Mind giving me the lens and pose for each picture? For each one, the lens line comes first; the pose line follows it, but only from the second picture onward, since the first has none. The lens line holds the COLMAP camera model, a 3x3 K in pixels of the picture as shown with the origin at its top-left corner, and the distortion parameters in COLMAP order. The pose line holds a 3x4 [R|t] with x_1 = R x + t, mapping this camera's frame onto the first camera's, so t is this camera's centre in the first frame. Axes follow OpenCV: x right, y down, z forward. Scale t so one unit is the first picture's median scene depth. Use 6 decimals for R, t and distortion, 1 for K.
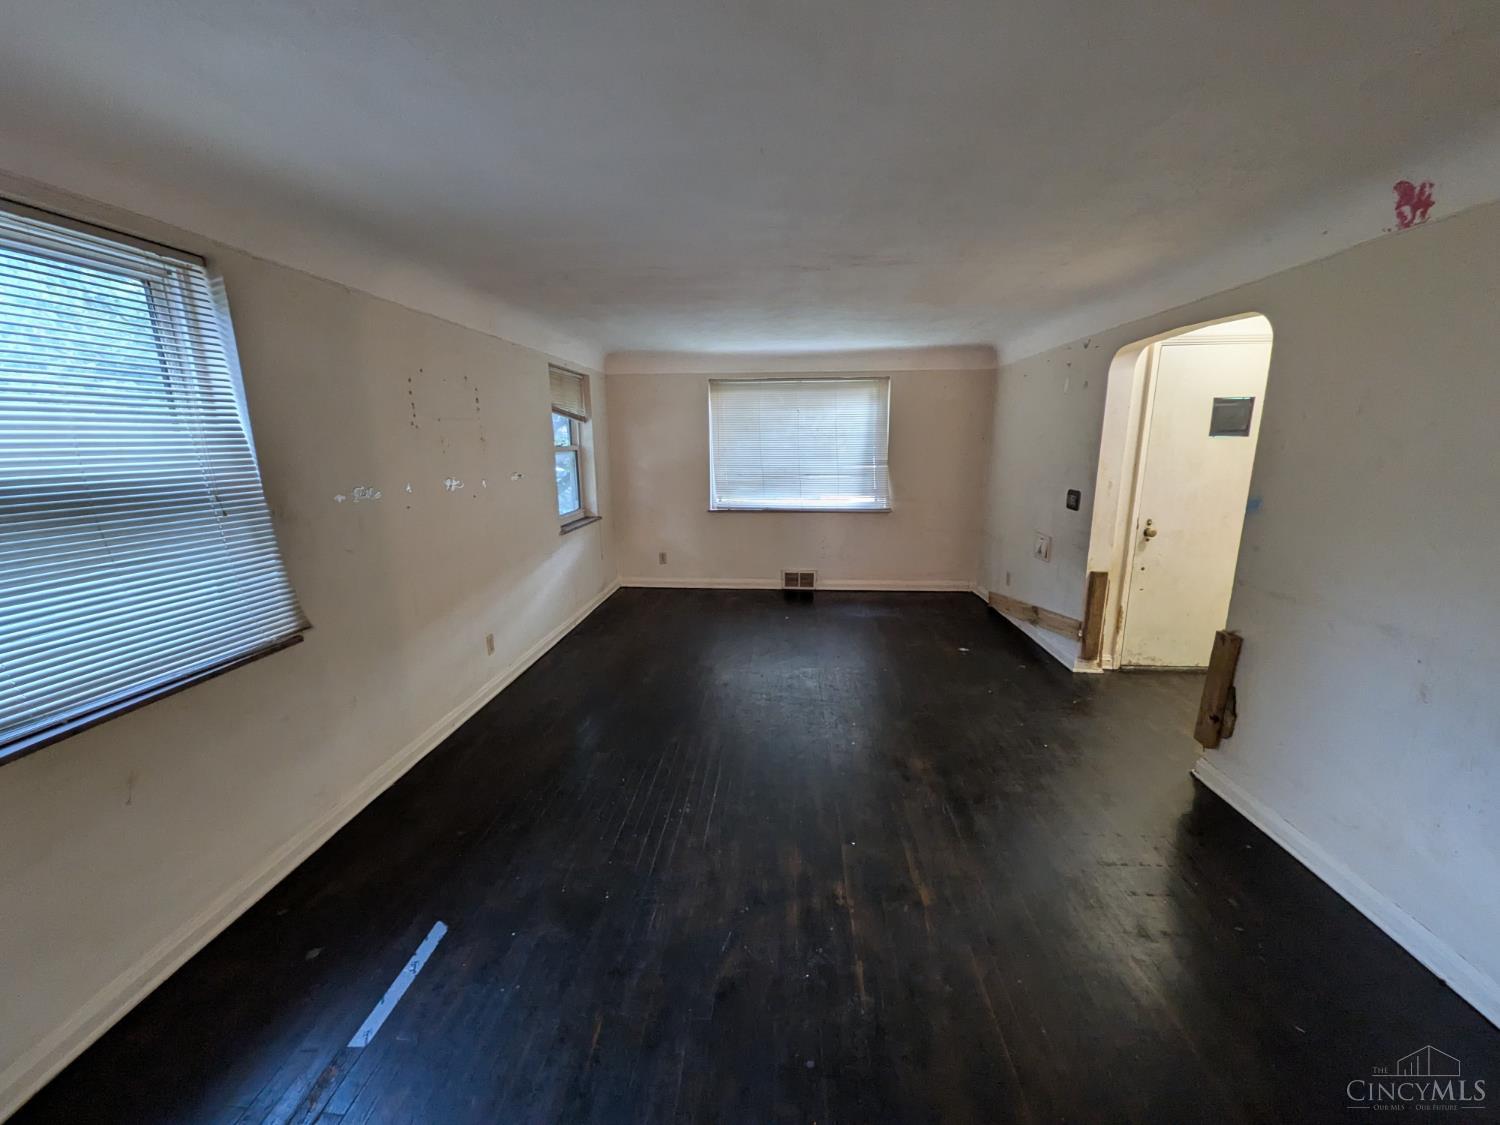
lens RADIAL K [[591.5, 0, 749.9], [0, 591.5, 564.8], [0, 0, 1]] dist [0.014524, -0.005713]
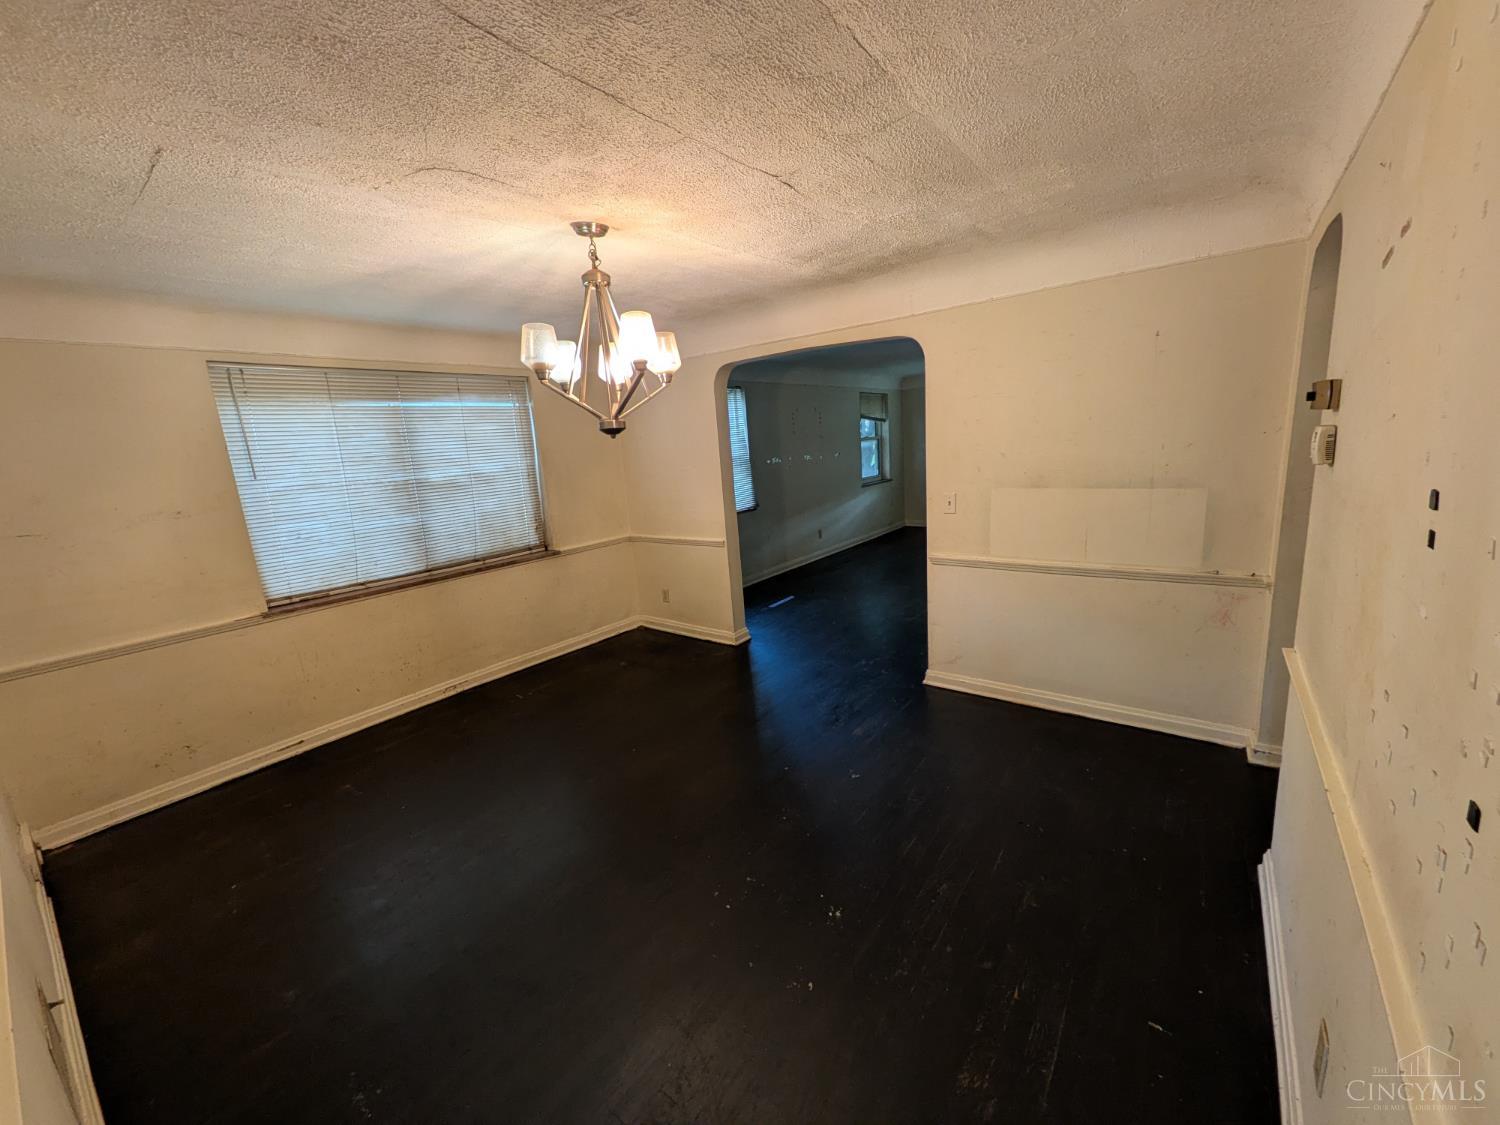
lens RADIAL K [[591.5, 0, 749.9], [0, 591.5, 564.8], [0, 0, 1]] dist [0.014524, -0.005713]
pose [[0.831803, 0.060766, -0.551735, 0.524544], [-0.052107, 0.998149, 0.031374, 0.191682], [0.552620, 0.002652, 0.833429, -0.894617]]
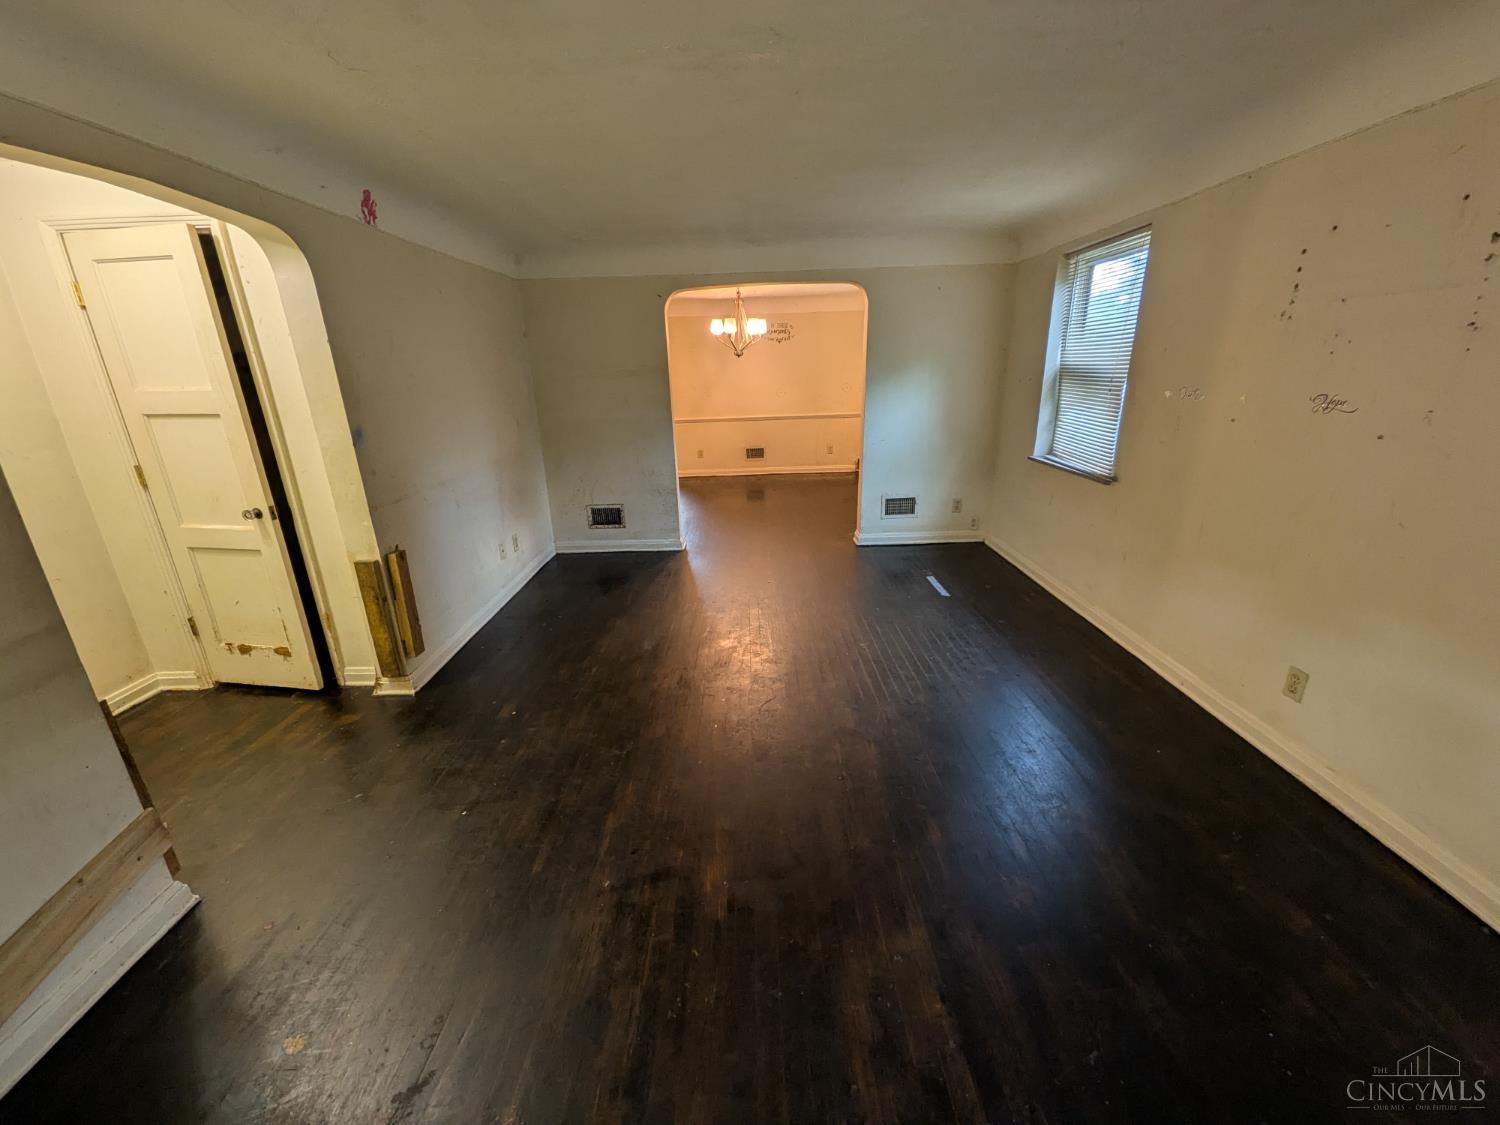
lens RADIAL K [[591.5, 0, 749.9], [0, 591.5, 564.8], [0, 0, 1]] dist [0.014524, -0.005713]
pose [[-0.997065, 0.055151, -0.053098, 0.145059], [0.020598, 0.861249, 0.507766, -0.295422], [0.073734, 0.505182, -0.859857, 1.440366]]
